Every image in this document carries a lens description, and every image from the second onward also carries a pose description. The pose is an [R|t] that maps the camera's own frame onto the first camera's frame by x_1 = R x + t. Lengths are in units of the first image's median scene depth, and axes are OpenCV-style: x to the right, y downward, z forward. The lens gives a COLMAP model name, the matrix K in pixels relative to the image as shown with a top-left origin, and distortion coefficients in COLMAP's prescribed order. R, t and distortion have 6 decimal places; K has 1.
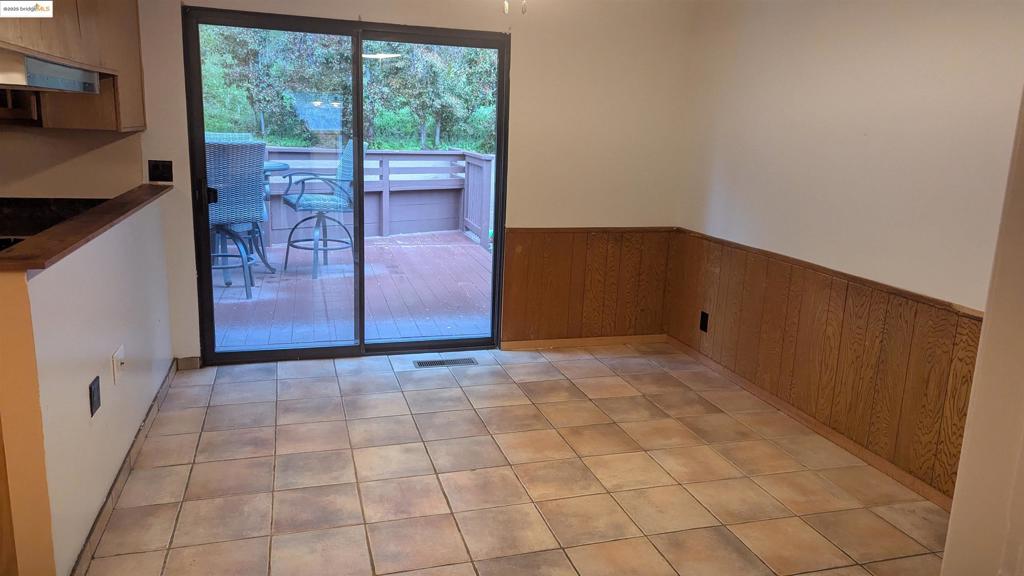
lens RADIAL K [[726.5, 0, 512.0], [0, 726.5, 288.0], [0, 0, 1]] dist [0.081827, -0.084801]
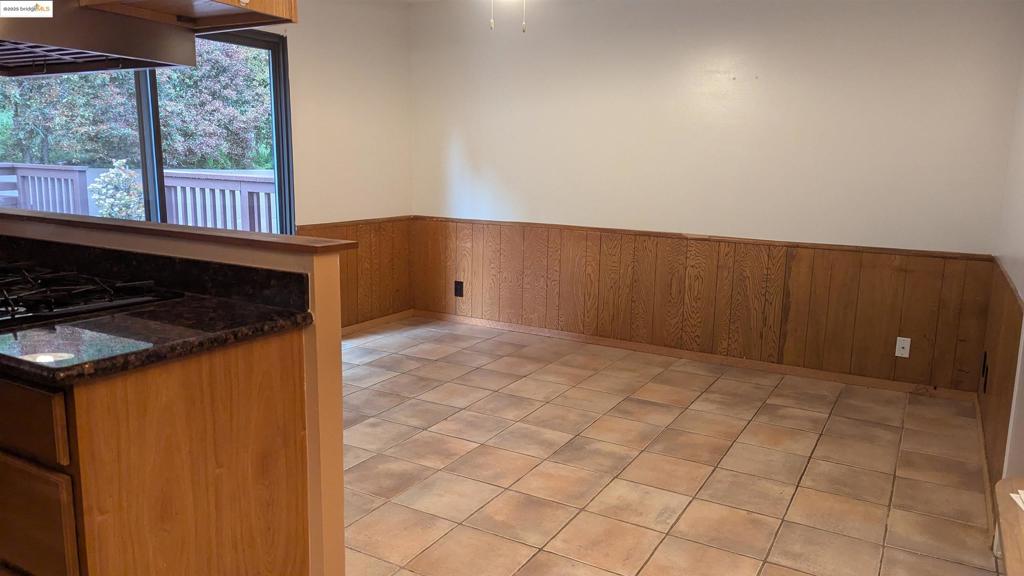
lens RADIAL K [[726.5, 0, 512.0], [0, 726.5, 288.0], [0, 0, 1]] dist [0.081827, -0.084801]
pose [[0.722811, -0.140751, 0.676560, -0.668040], [0.156812, 0.986906, 0.037783, 0.017231], [-0.673018, 0.078783, 0.735418, 0.065586]]
